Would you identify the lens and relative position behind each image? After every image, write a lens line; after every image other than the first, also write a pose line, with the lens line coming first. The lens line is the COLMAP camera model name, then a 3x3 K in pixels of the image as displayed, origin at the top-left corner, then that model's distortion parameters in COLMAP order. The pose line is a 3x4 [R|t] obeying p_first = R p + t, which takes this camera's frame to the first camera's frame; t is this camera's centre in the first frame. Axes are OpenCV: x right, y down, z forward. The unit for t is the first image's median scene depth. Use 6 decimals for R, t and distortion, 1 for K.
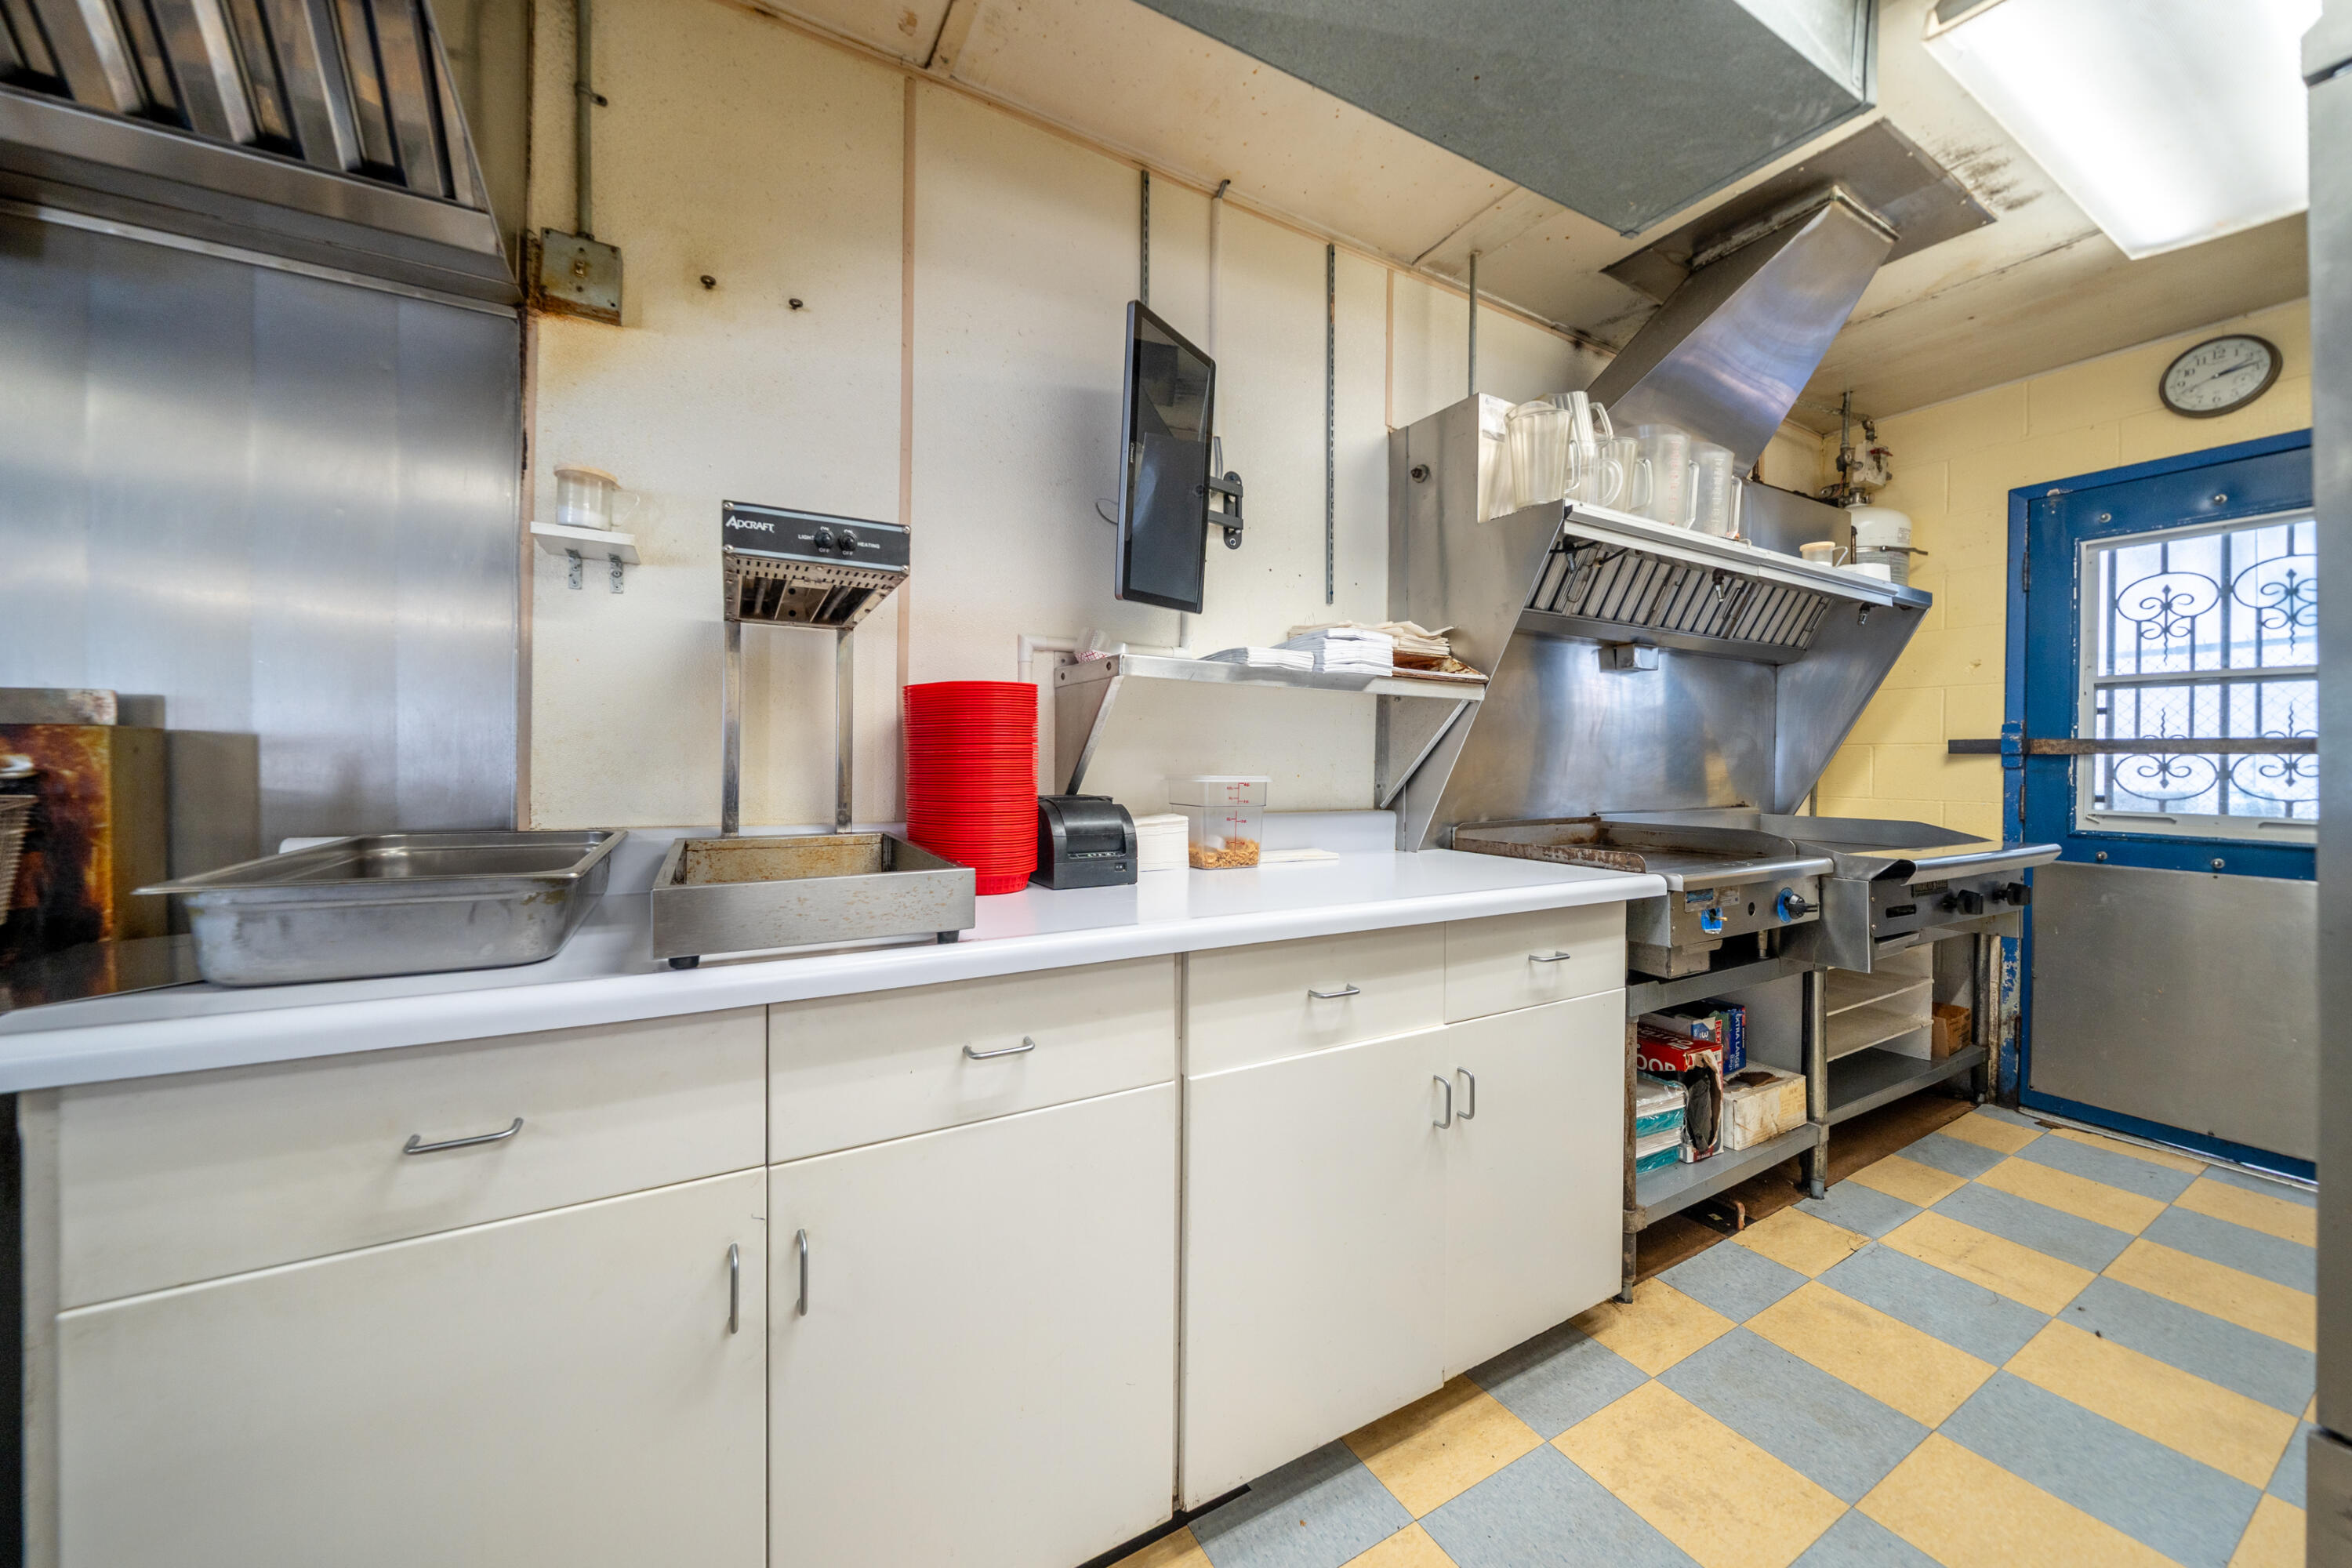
lens RADIAL K [[818.8, 0, 1176.0], [0, 818.8, 784.0], [0, 0, 1]] dist [-0.008145, -0.000011]
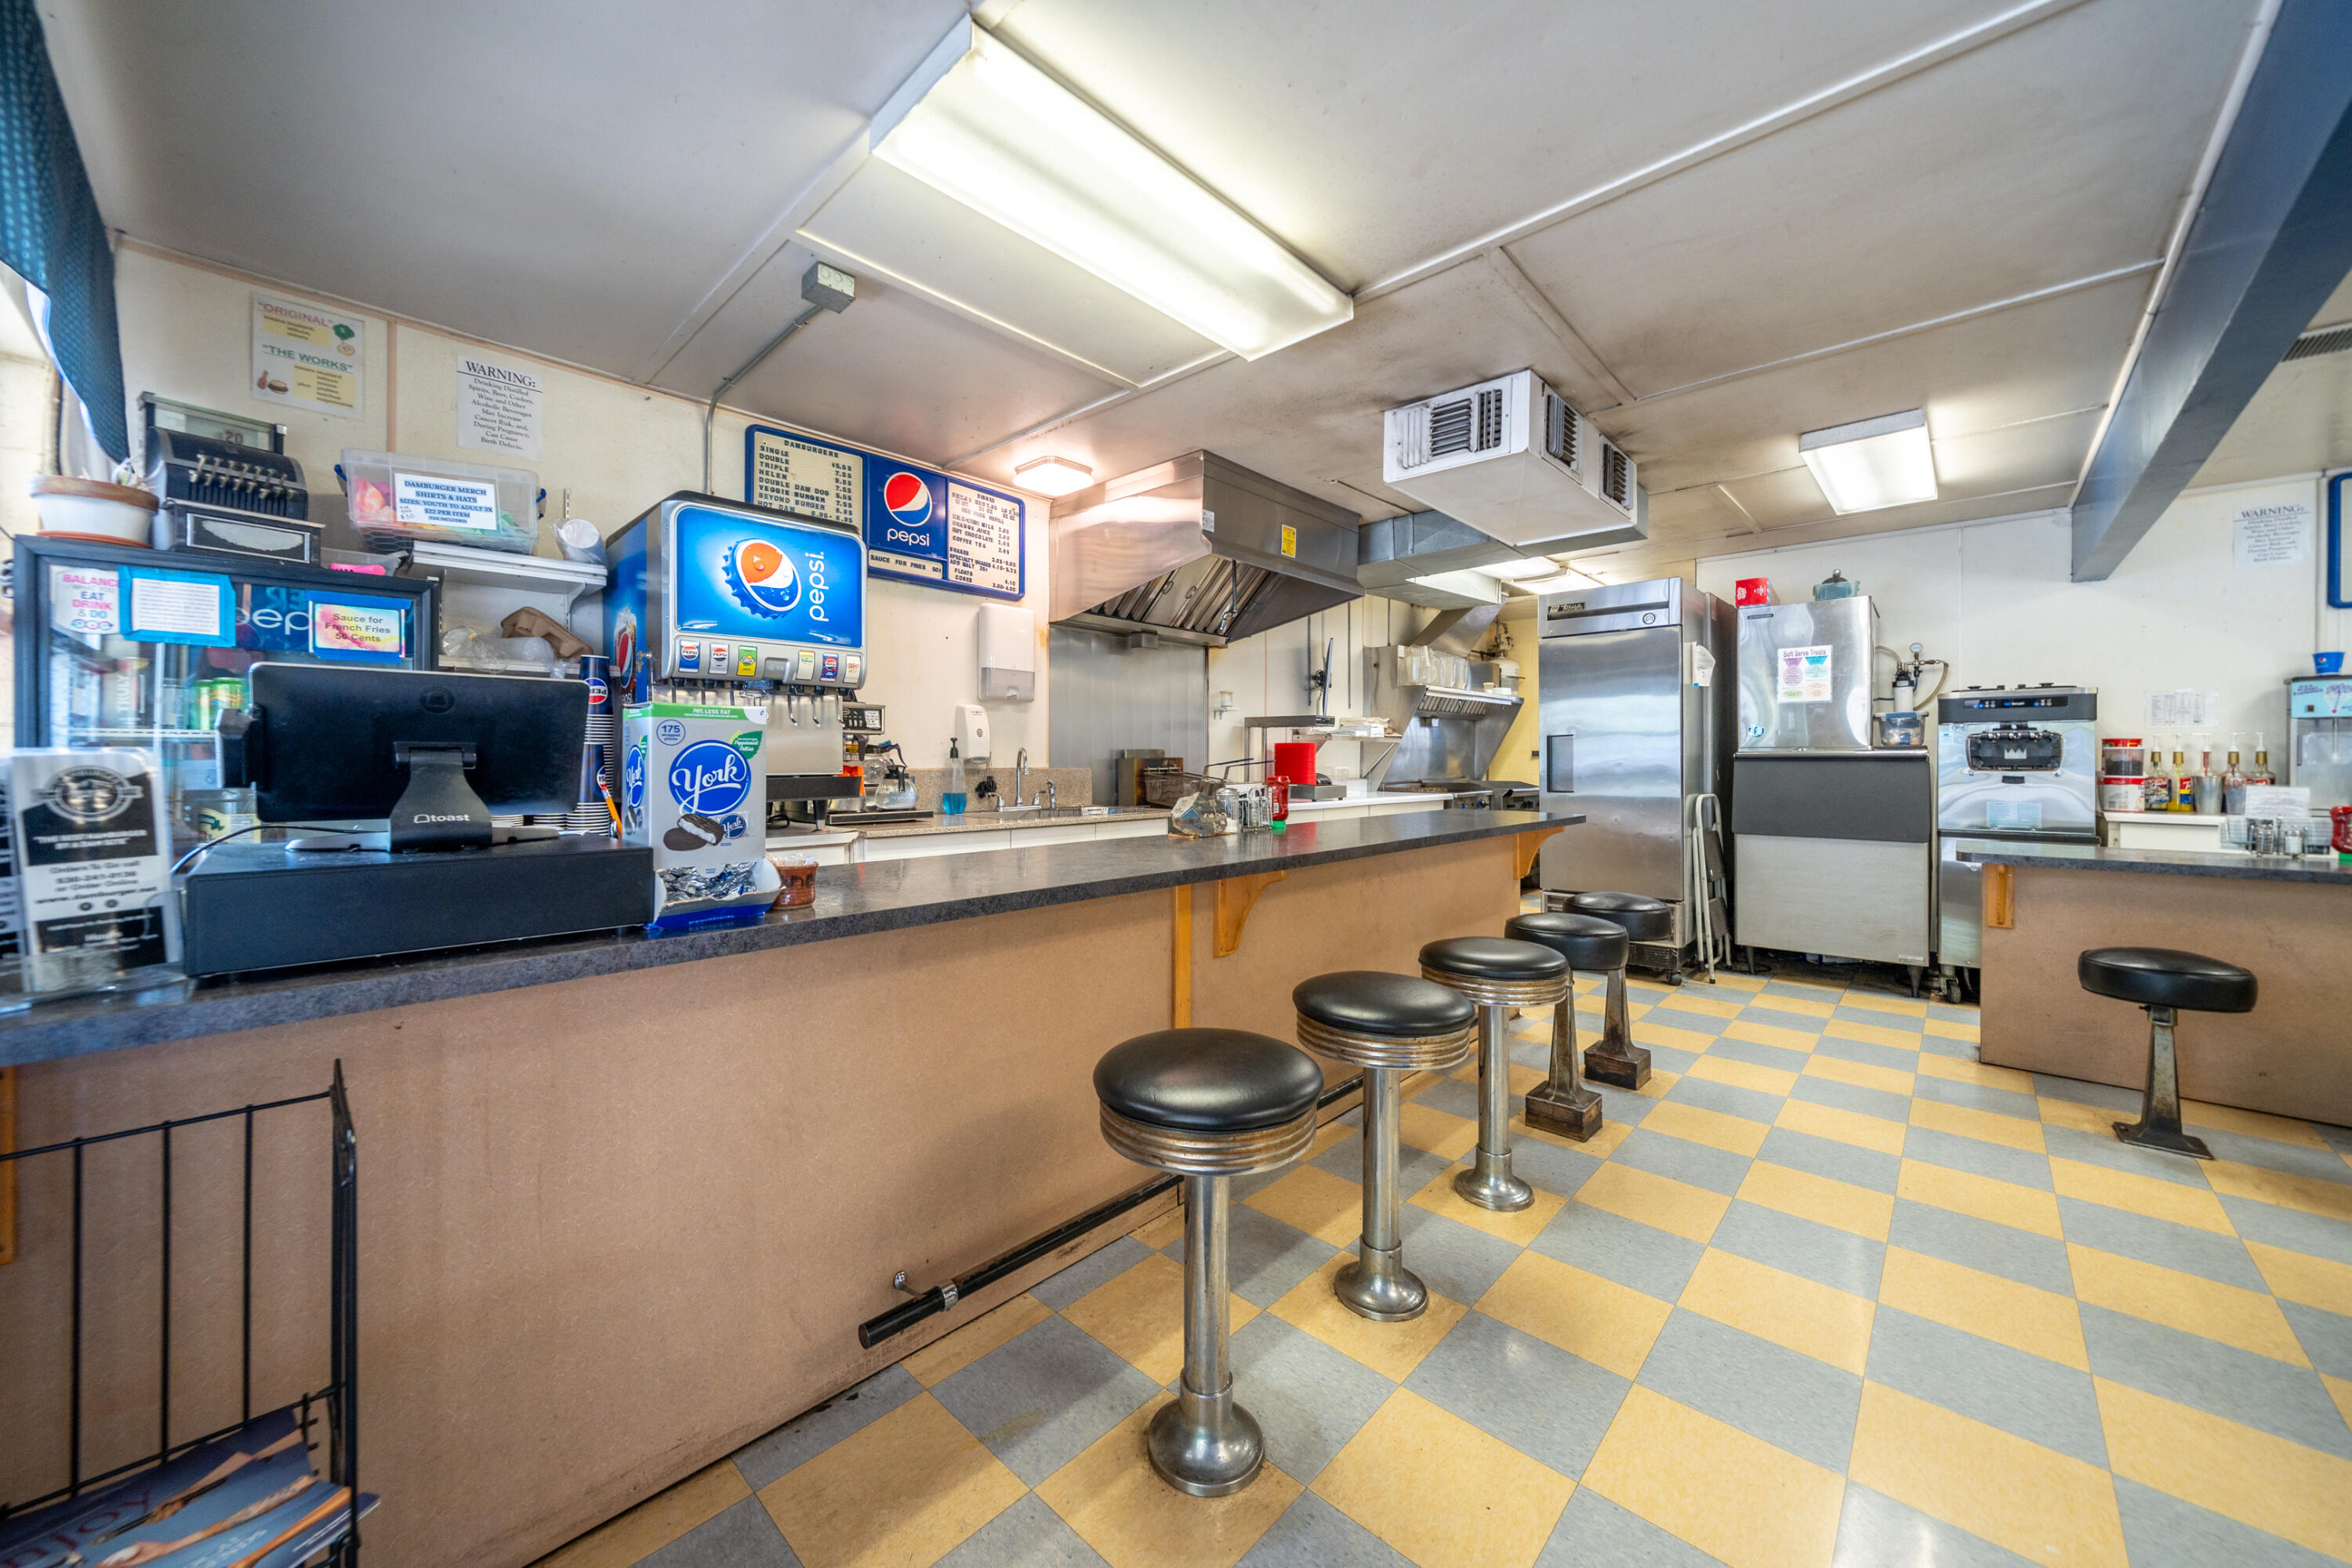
lens RADIAL K [[818.8, 0, 1176.0], [0, 818.8, 784.0], [0, 0, 1]] dist [-0.008145, -0.000011]
pose [[0.954468, -0.011983, 0.298071, -1.052249], [0.008047, 0.999864, 0.014427, 0.003451], [-0.298203, -0.011371, 0.954435, -1.331283]]
